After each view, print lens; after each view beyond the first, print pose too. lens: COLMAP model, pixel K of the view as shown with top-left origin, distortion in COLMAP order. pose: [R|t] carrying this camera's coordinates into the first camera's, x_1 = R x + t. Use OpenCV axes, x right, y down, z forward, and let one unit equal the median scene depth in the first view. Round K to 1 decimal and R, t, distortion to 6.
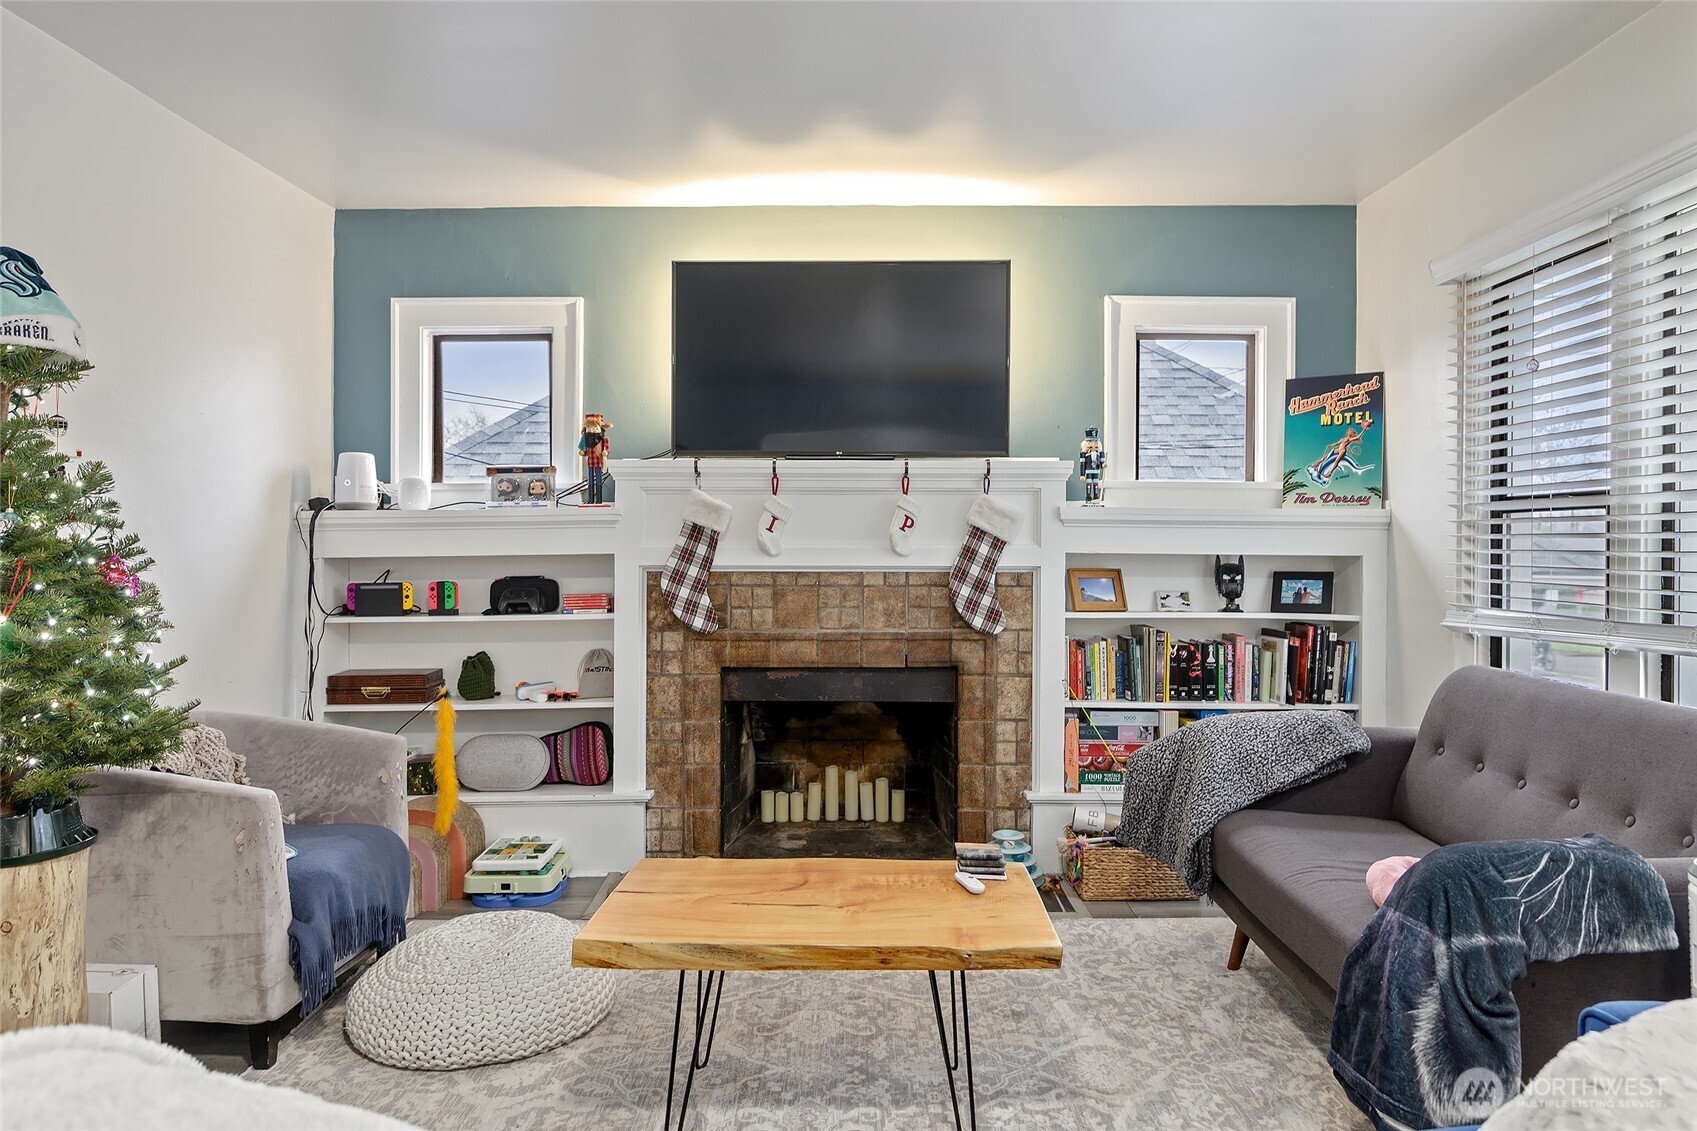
lens RADIAL K [[1112.8, 0, 873.1], [0, 1112.8, 543.8], [0, 0, 1]] dist [0.002982, -0.004147]
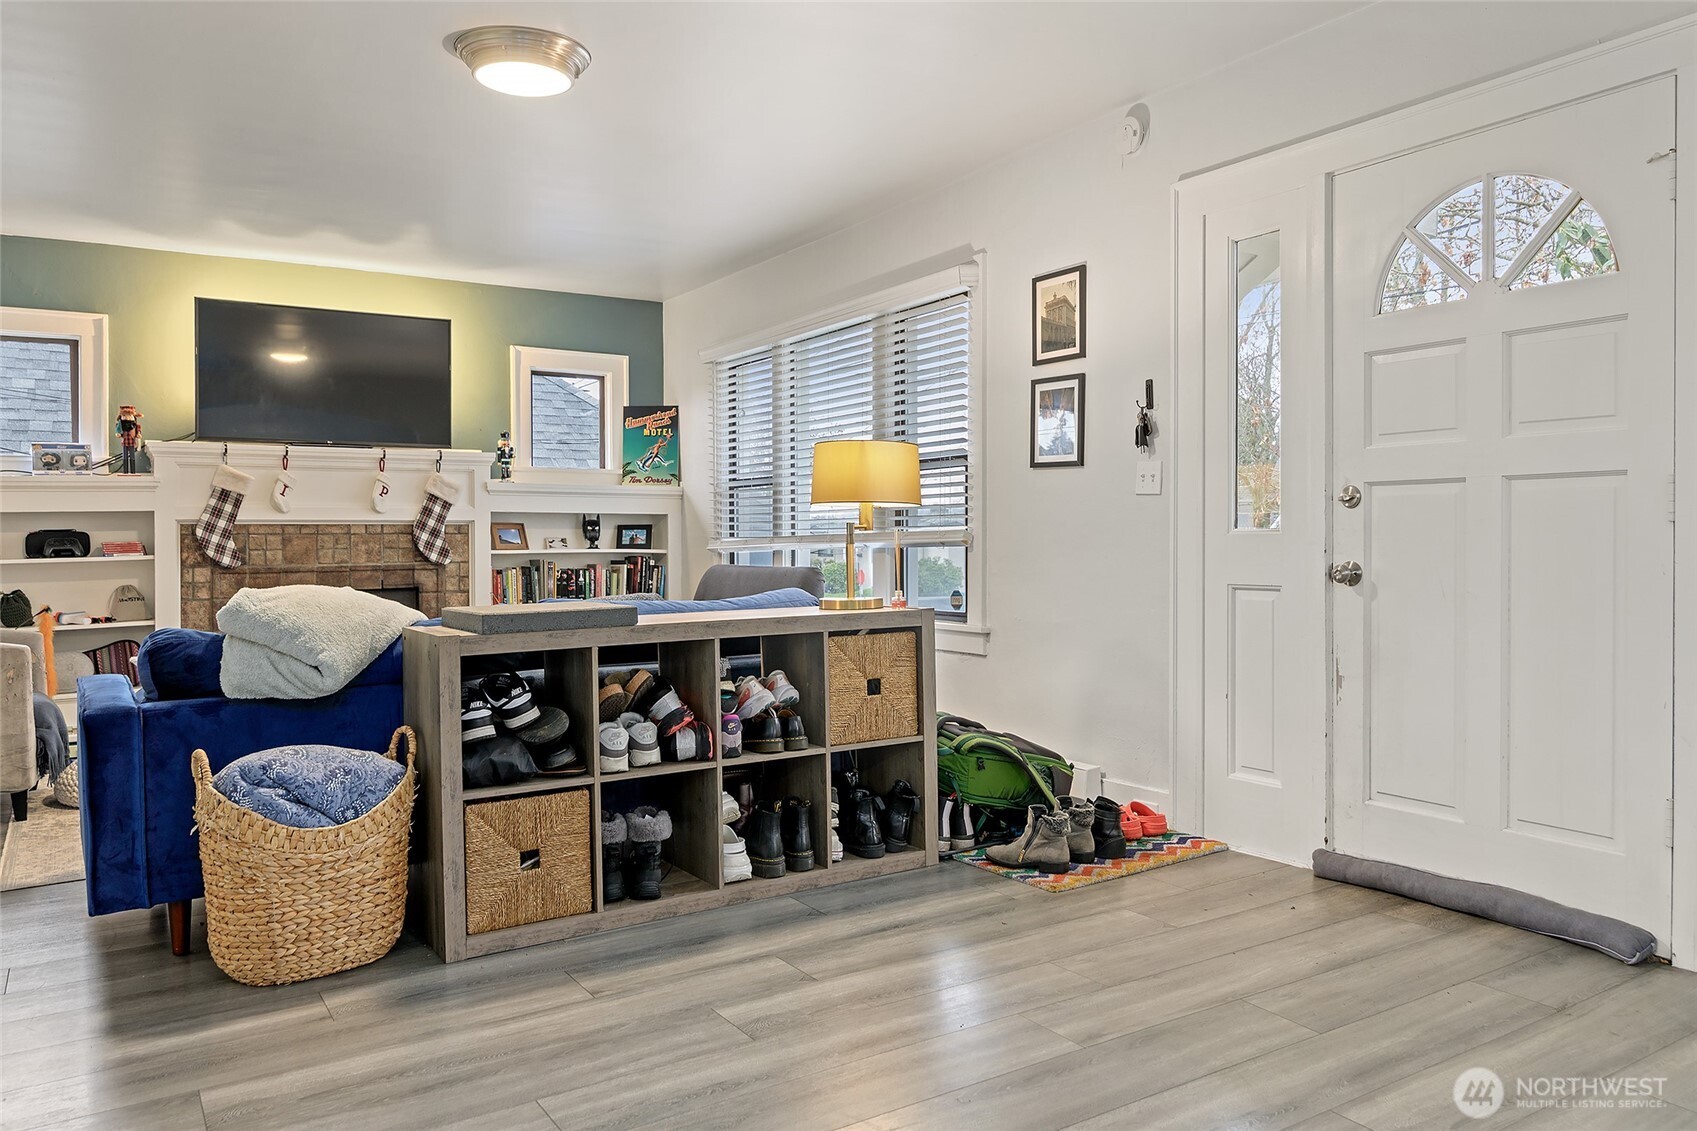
lens RADIAL K [[1193.8, 0, 852.9], [0, 1193.8, 558.1], [0, 0, 1]] dist [-0.001511, 0.011464]
pose [[0.849961, -0.015858, 0.526606, -0.273503], [0.007930, 0.999819, 0.017308, 0.047623], [-0.526785, -0.010535, 0.849933, -0.679897]]
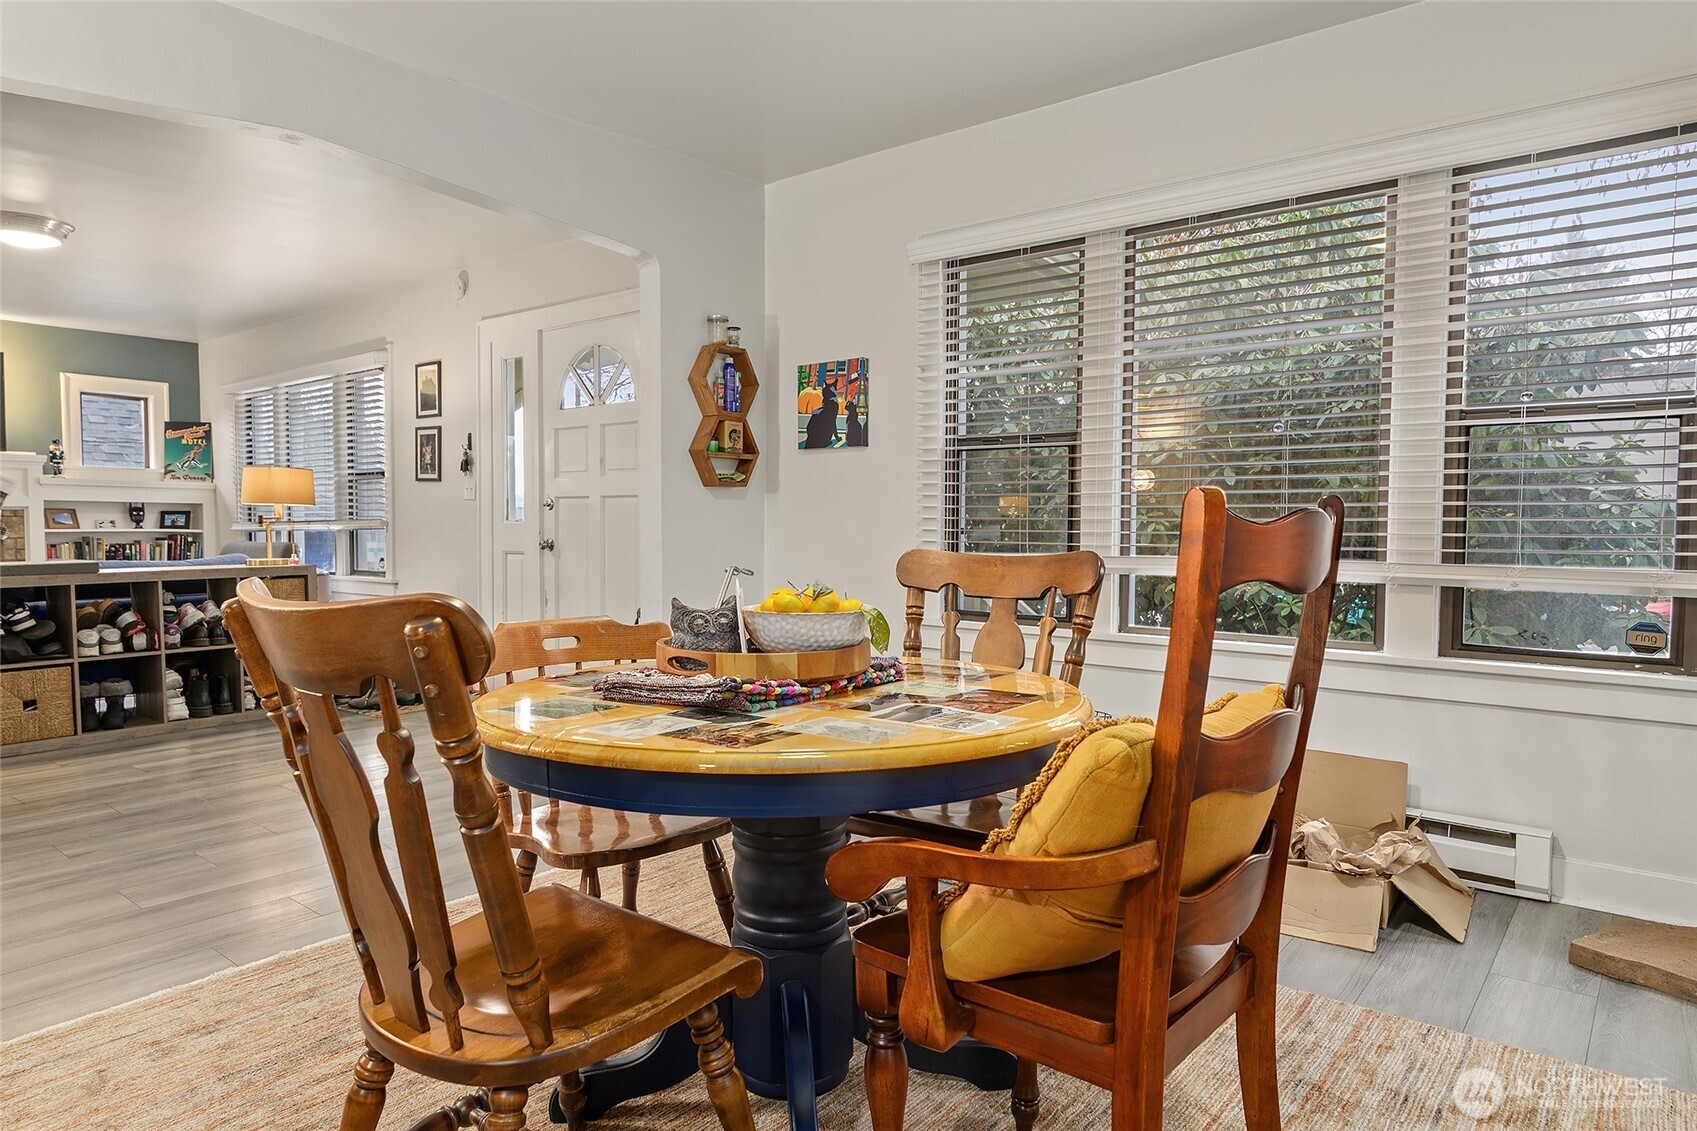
lens RADIAL K [[1050.2, 0, 842.8], [0, 1050.2, 575.7], [0, 0, 1]] dist [-0.001911, 0.000306]
pose [[0.646163, -0.038855, 0.762210, -0.351721], [-0.001914, 0.998618, 0.052528, 0.042622], [-0.763197, -0.035401, 0.645195, -1.367775]]
